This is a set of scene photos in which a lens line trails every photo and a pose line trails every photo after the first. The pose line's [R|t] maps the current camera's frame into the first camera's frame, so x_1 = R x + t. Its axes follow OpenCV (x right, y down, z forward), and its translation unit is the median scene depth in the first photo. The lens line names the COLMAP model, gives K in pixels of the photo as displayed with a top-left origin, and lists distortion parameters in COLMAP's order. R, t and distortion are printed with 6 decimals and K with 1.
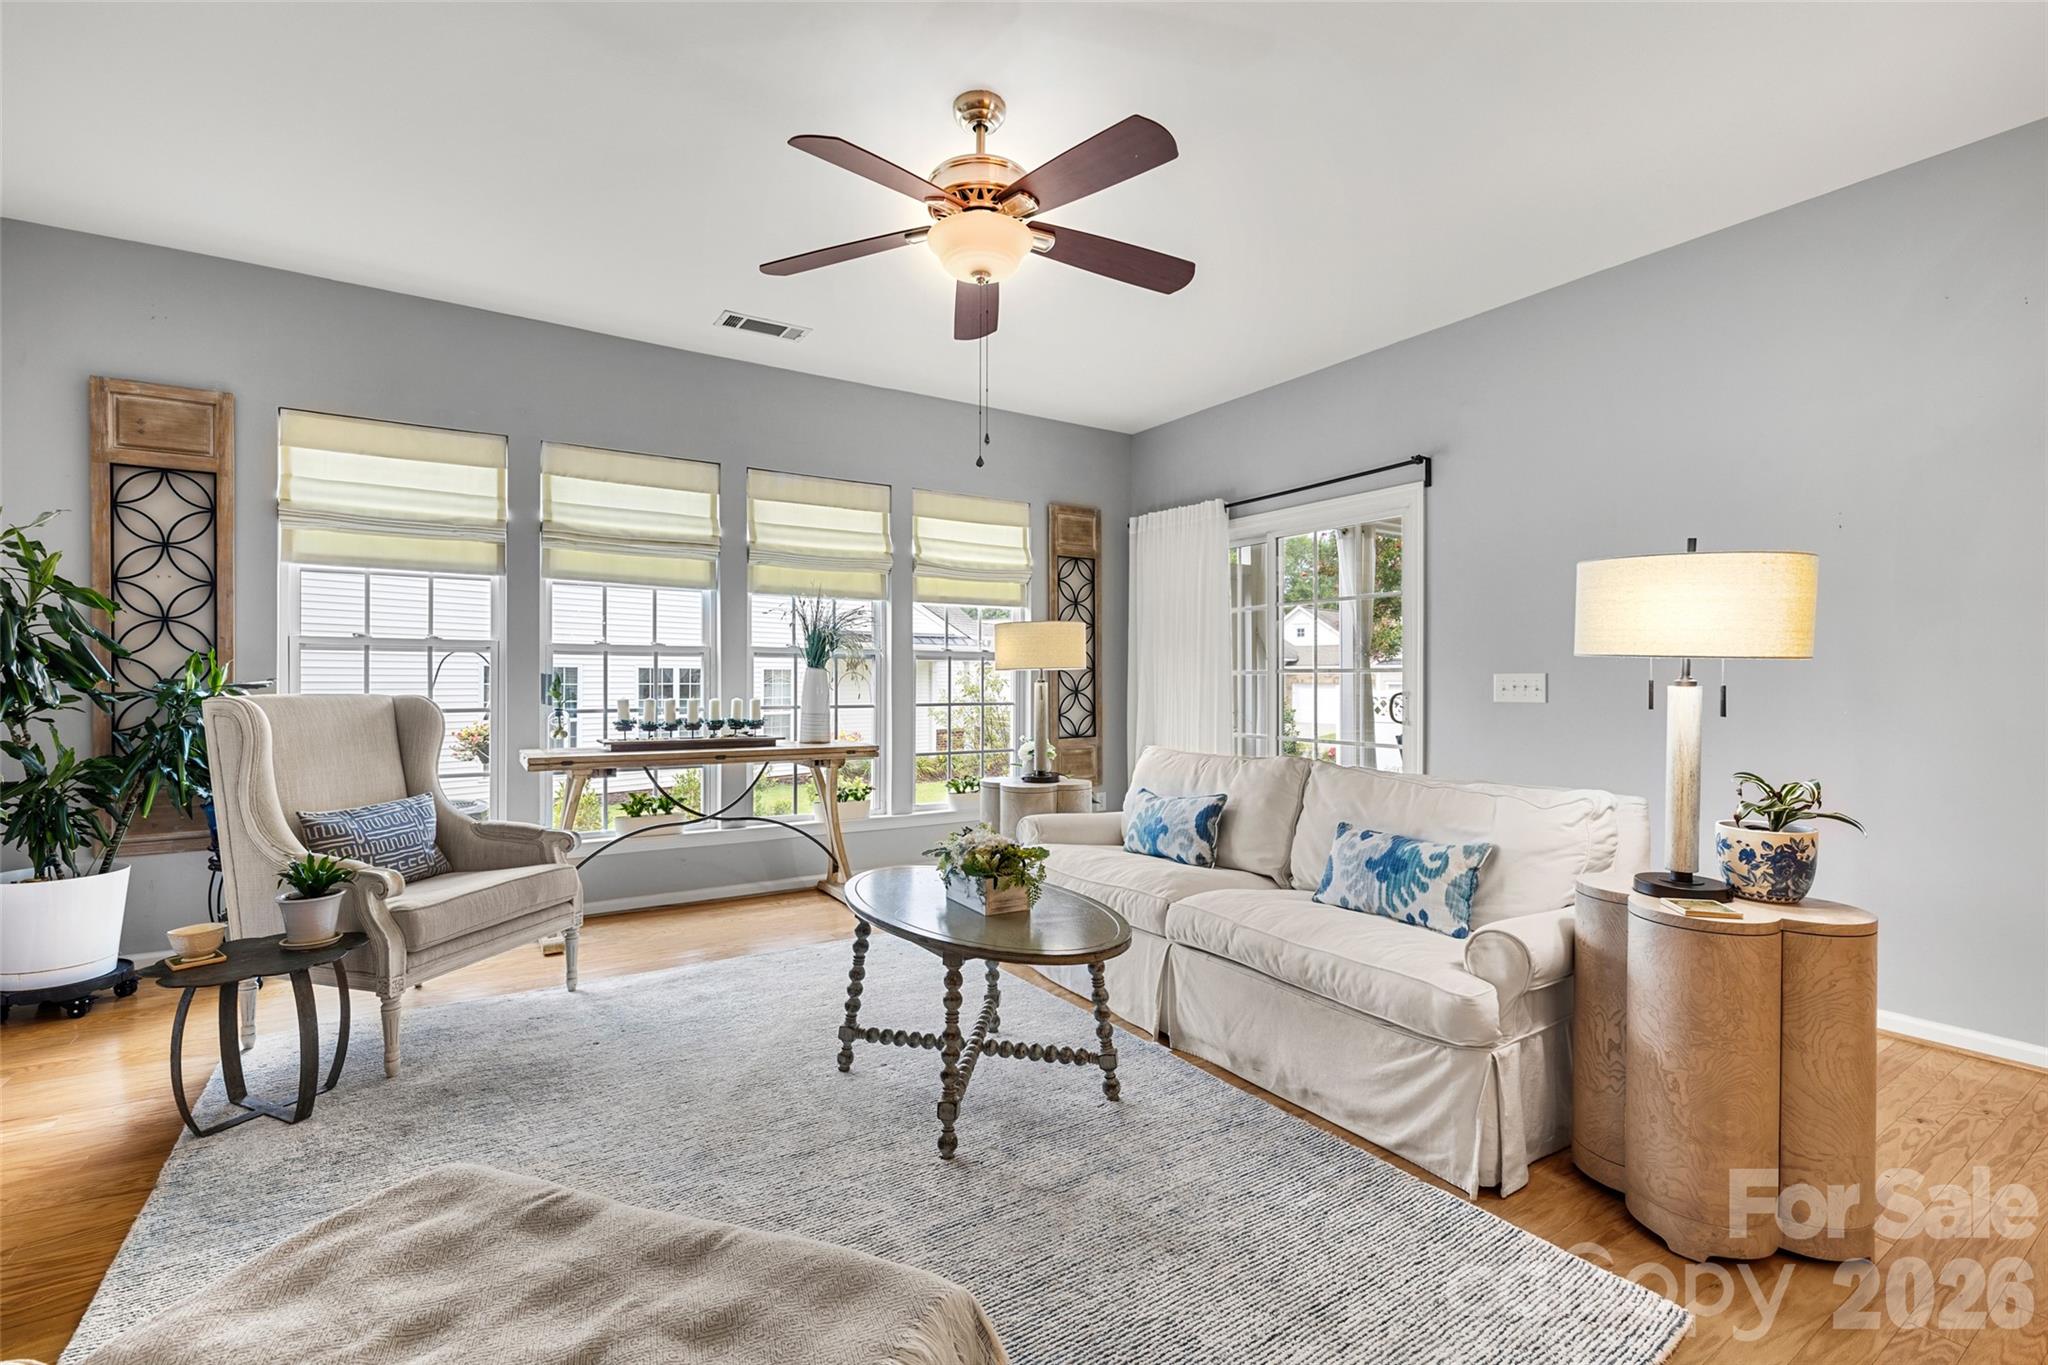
lens RADIAL K [[962.0, 0, 1093.5], [0, 962.0, 682.8], [0, 0, 1]] dist [-0.020369, -0.000596]
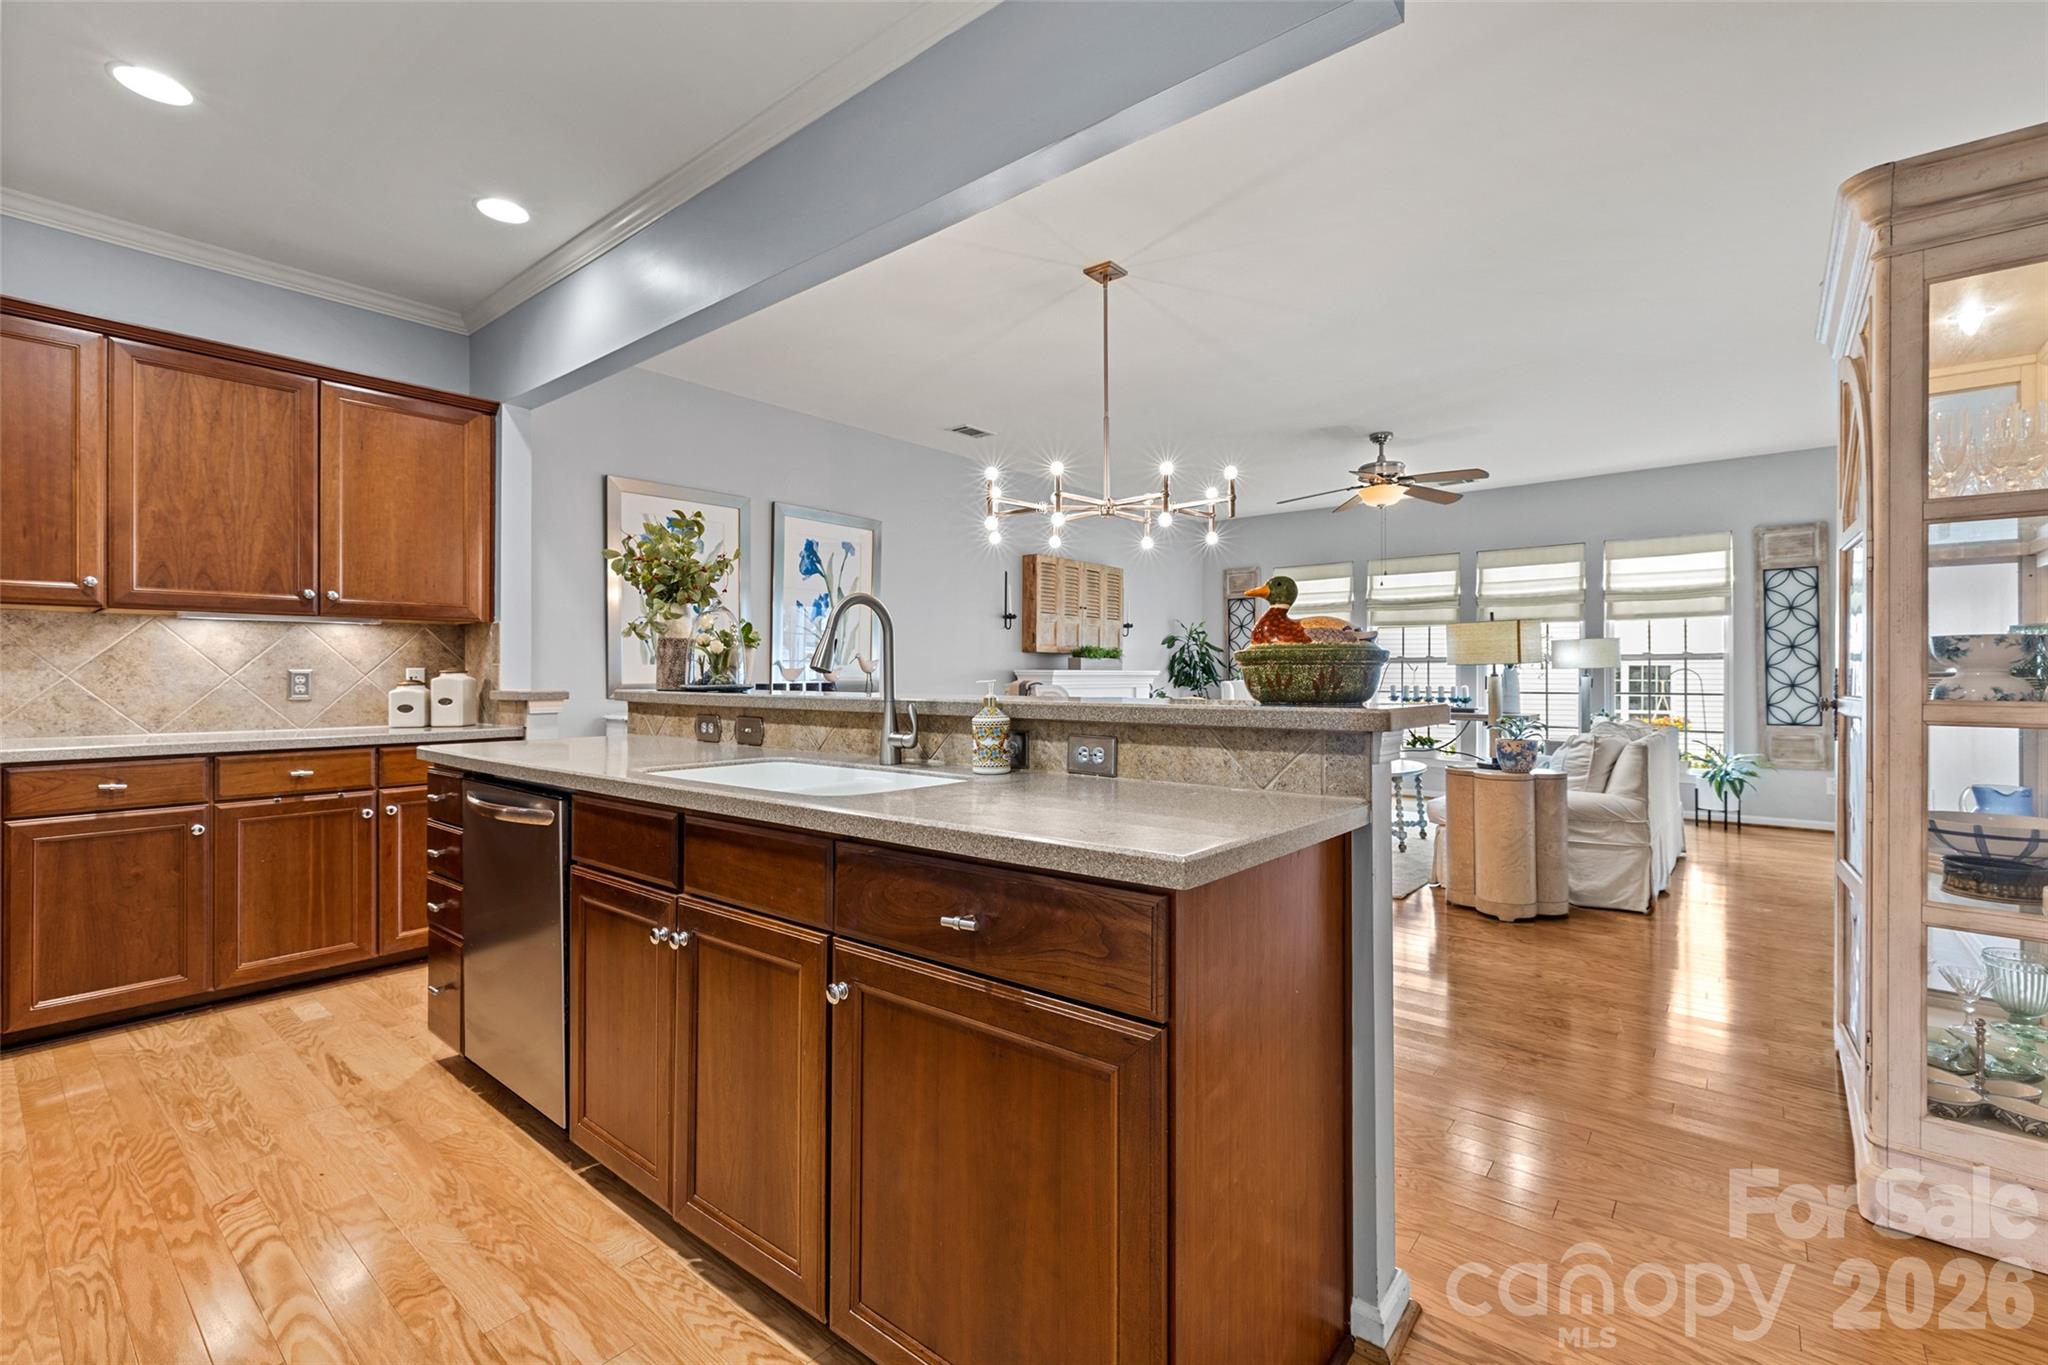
lens RADIAL K [[875.8, 0, 1012.5], [0, 875.8, 671.4], [0, 0, 1]] dist [0.002644, -0.000070]
pose [[0.251775, -0.007312, -0.967758, 1.035641], [-0.002449, 0.999963, -0.008192, 0.005157], [0.967783, 0.004433, 0.251748, -0.223136]]
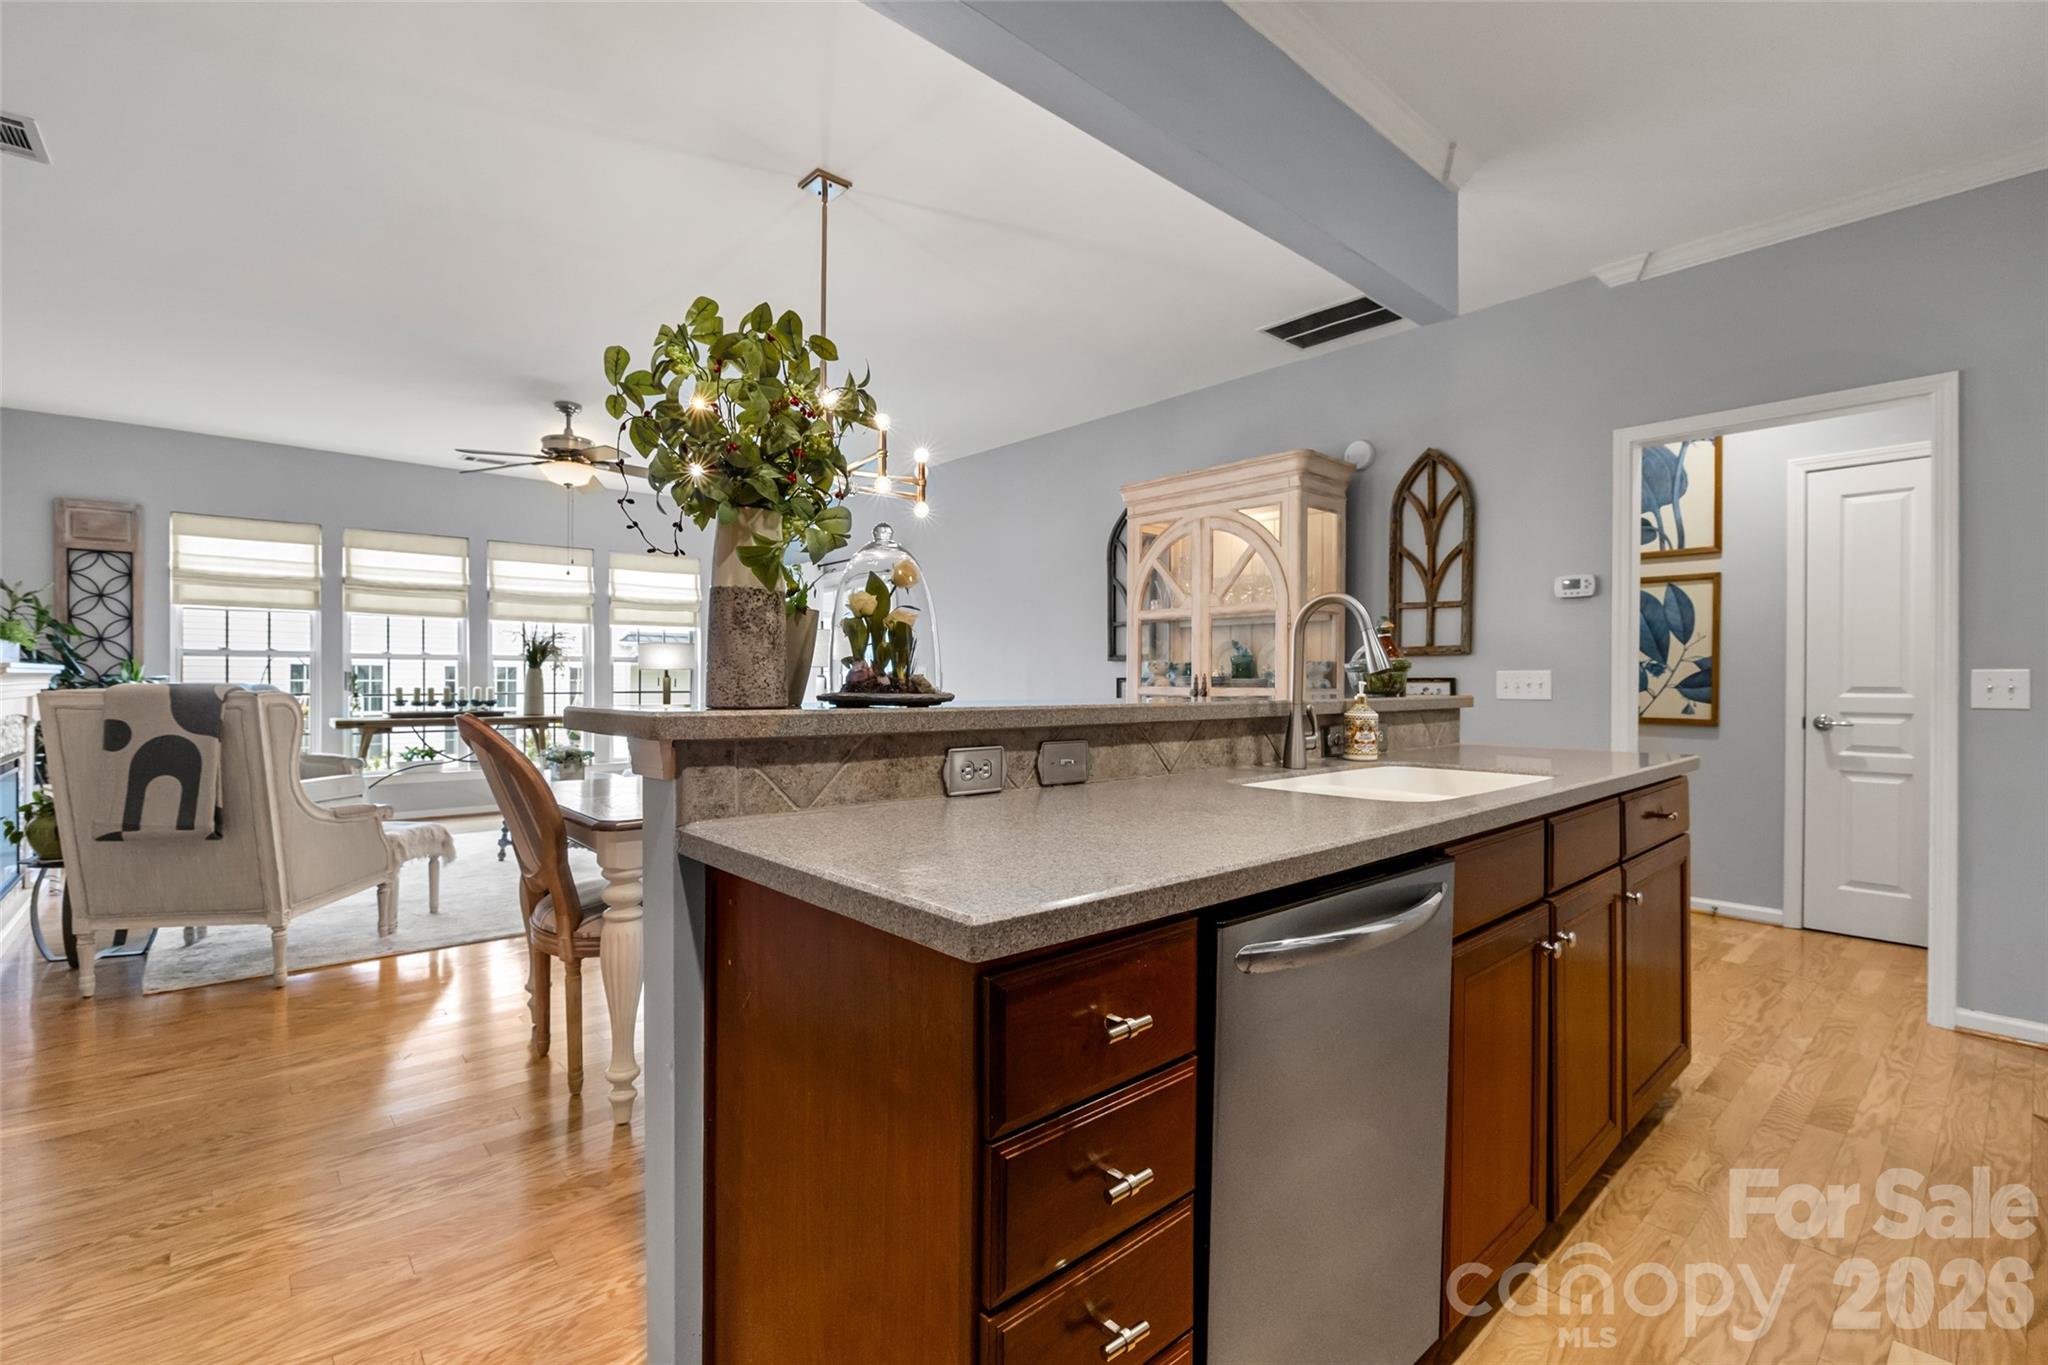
lens RADIAL K [[911.3, 0, 1043.4], [0, 911.3, 679.1], [0, 0, 1]] dist [-0.007898, 0.000642]
pose [[0.991001, 0.001651, 0.133847, 0.367731], [-0.001470, 0.999998, -0.001449, 0.003811], [-0.133849, 0.001239, 0.991001, -0.641833]]
